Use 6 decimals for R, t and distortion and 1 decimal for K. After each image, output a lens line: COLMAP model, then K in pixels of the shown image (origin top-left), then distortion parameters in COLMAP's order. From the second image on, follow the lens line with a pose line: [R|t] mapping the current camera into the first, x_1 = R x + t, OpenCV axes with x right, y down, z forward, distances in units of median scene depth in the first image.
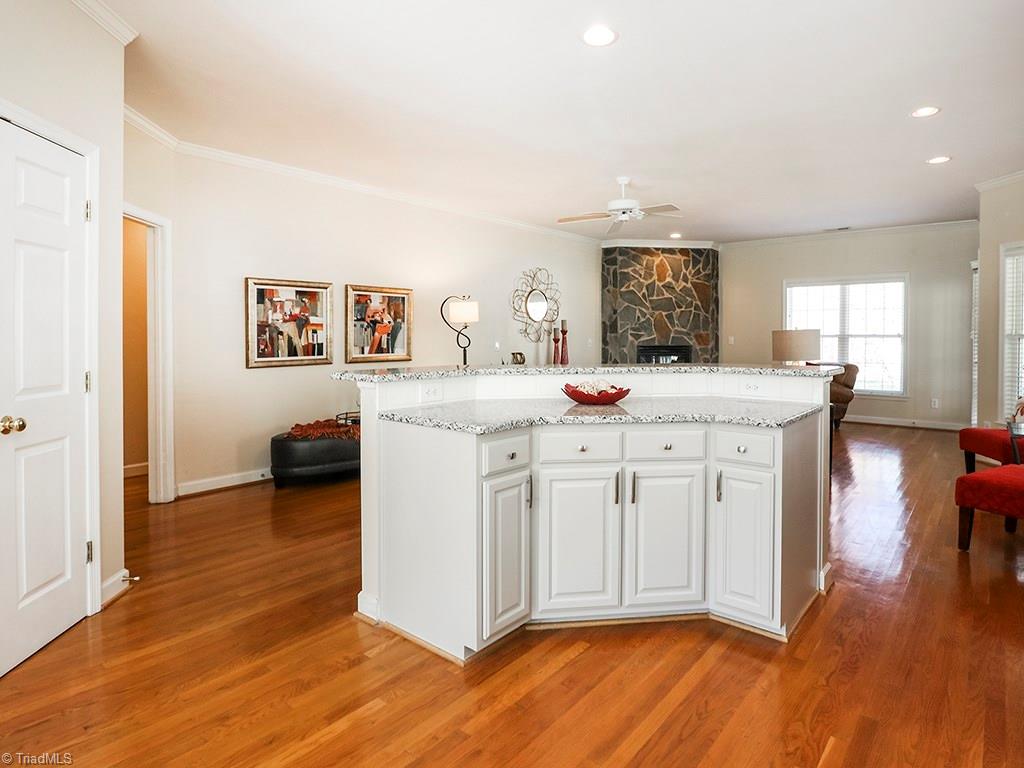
lens RADIAL K [[581.0, 0, 580.5], [0, 581.0, 343.5], [0, 0, 1]] dist [-0.000573, -0.000645]
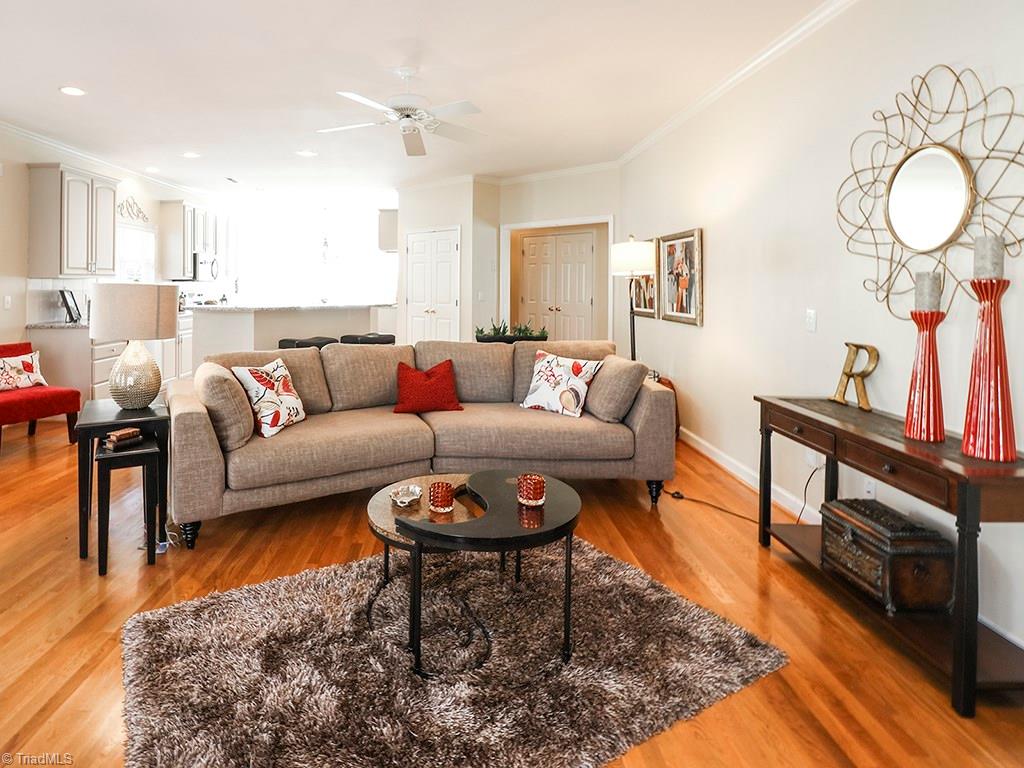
lens RADIAL K [[555.6, 0, 407.7], [0, 555.6, 282.4], [0, 0, 1]] dist [0.000840, -0.009540]
pose [[-0.850650, -0.004770, -0.525710, 0.259755], [-0.011963, 0.999876, 0.010286, -0.019575], [0.525596, 0.015039, -0.850602, 0.962633]]
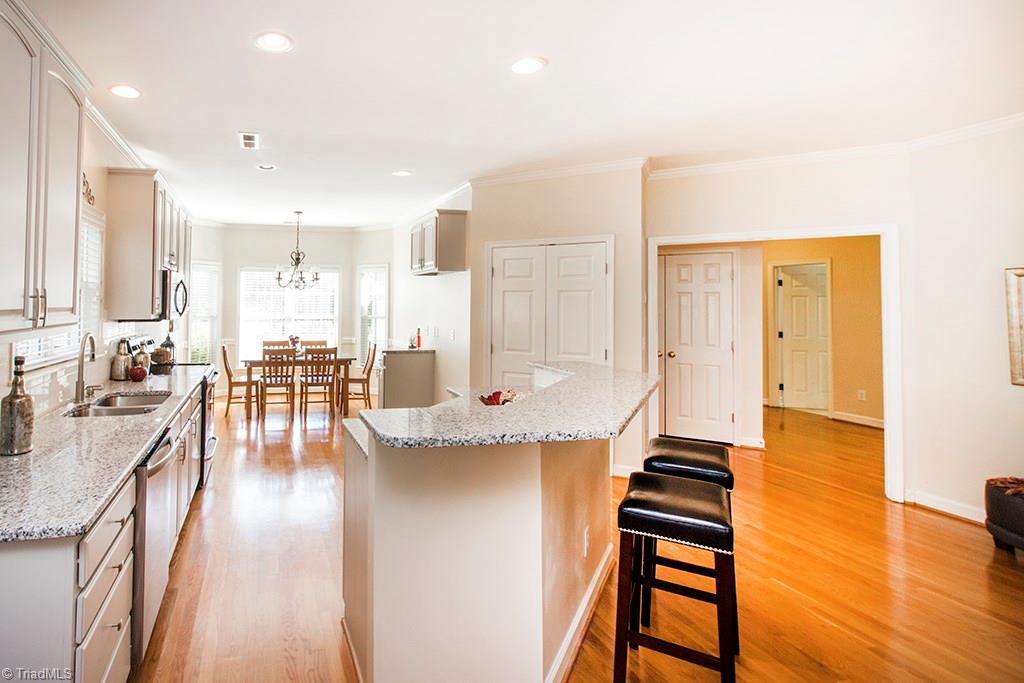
lens RADIAL K [[503.4, 0, 352.8], [0, 503.4, 290.1], [0, 0, 1]] dist [-0.001287, -0.000076]
pose [[-0.693665, -0.024461, -0.719882, 0.287054], [-0.016925, 0.999701, -0.017660, -0.031308], [0.720099, -0.000066, -0.693872, 0.455590]]
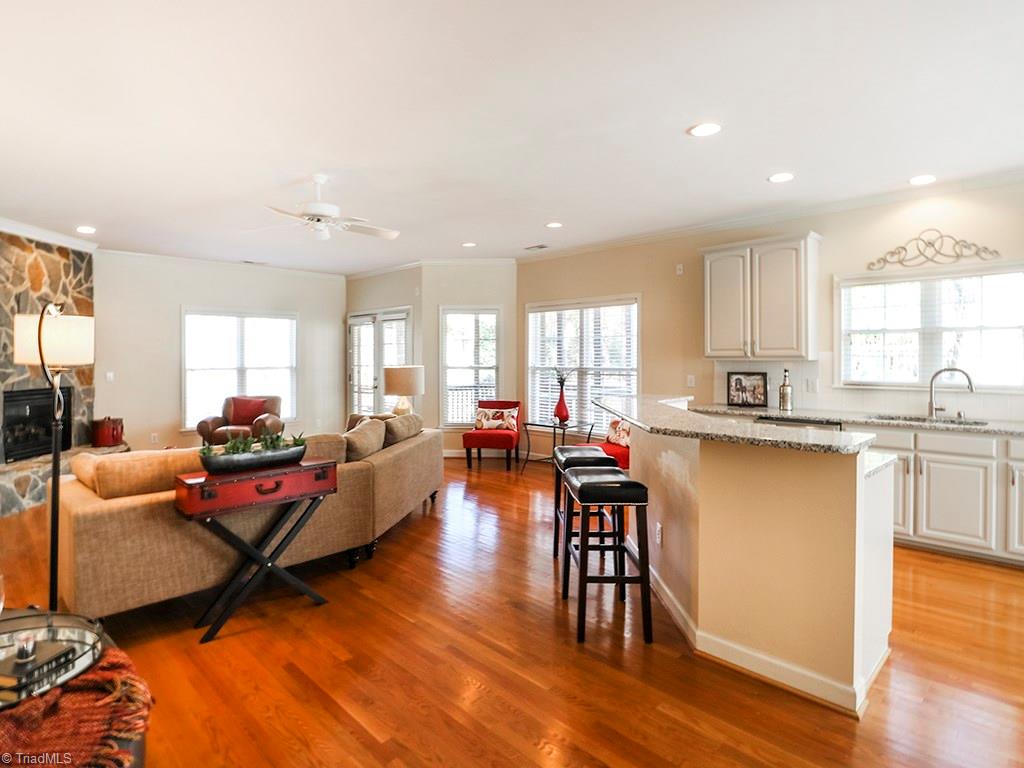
lens RADIAL K [[546.6, 0, 468.0], [0, 546.6, 356.3], [0, 0, 1]] dist [-0.005598, -0.012177]
pose [[0.195861, -0.003161, 0.980627, -0.368079], [0.020353, 0.999793, -0.000842, -0.023244], [-0.980421, 0.020124, 0.195884, 0.409603]]
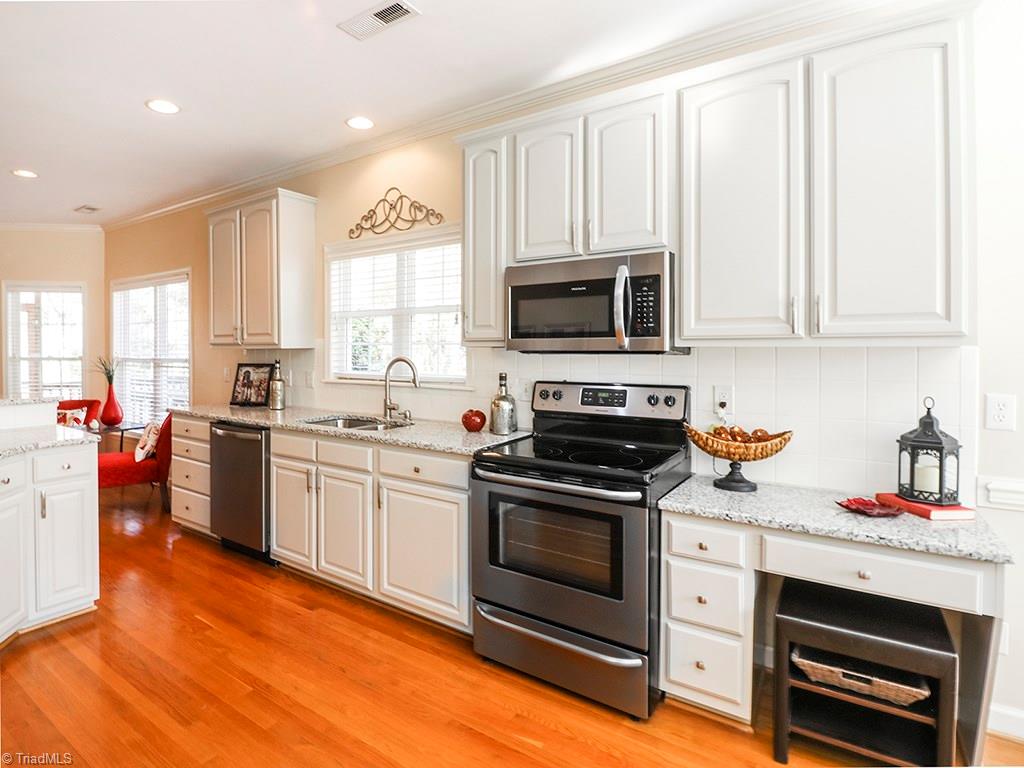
lens RADIAL K [[546.6, 0, 468.0], [0, 546.6, 356.3], [0, 0, 1]] dist [-0.005598, -0.012177]
pose [[0.001365, -0.018924, 0.999820, -0.215908], [0.017359, 0.999671, 0.018898, -0.012657], [-0.999848, 0.017330, 0.001693, 0.046651]]
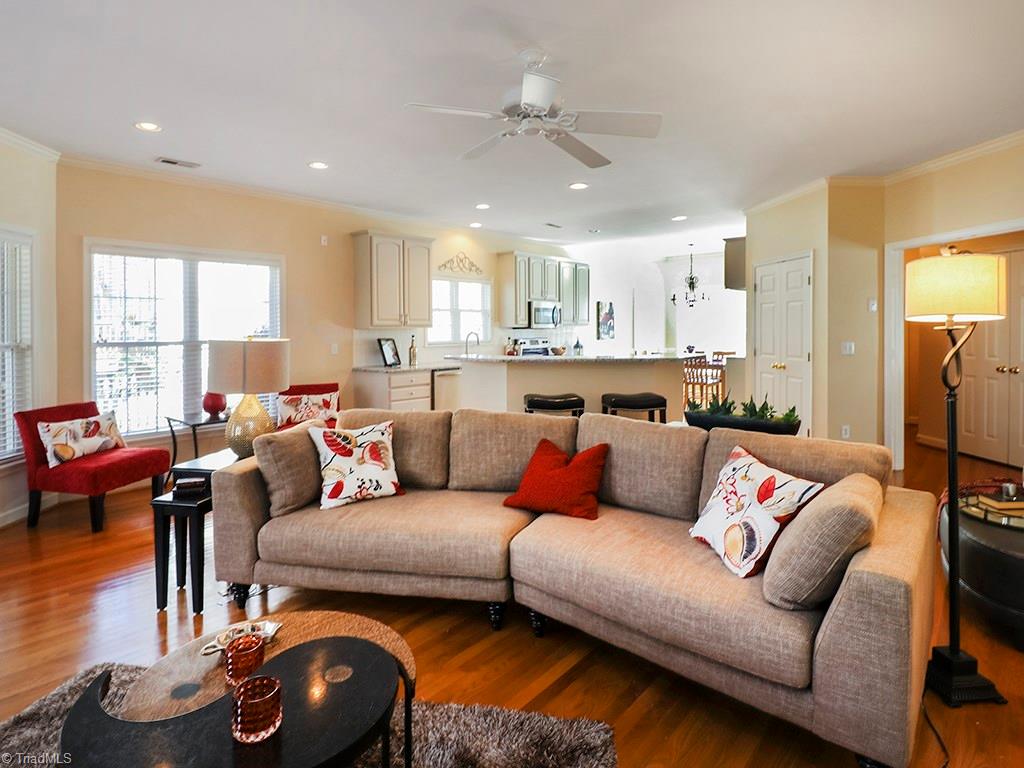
lens RADIAL K [[539.5, 0, 500.9], [0, 539.5, 336.0], [0, 0, 1]] dist [-0.004218, -0.001049]
pose [[-0.994411, 0.002926, 0.105541, 0.035571], [0.006289, 0.999483, 0.031541, -0.025091], [-0.105394, 0.032029, -0.993915, 0.916522]]
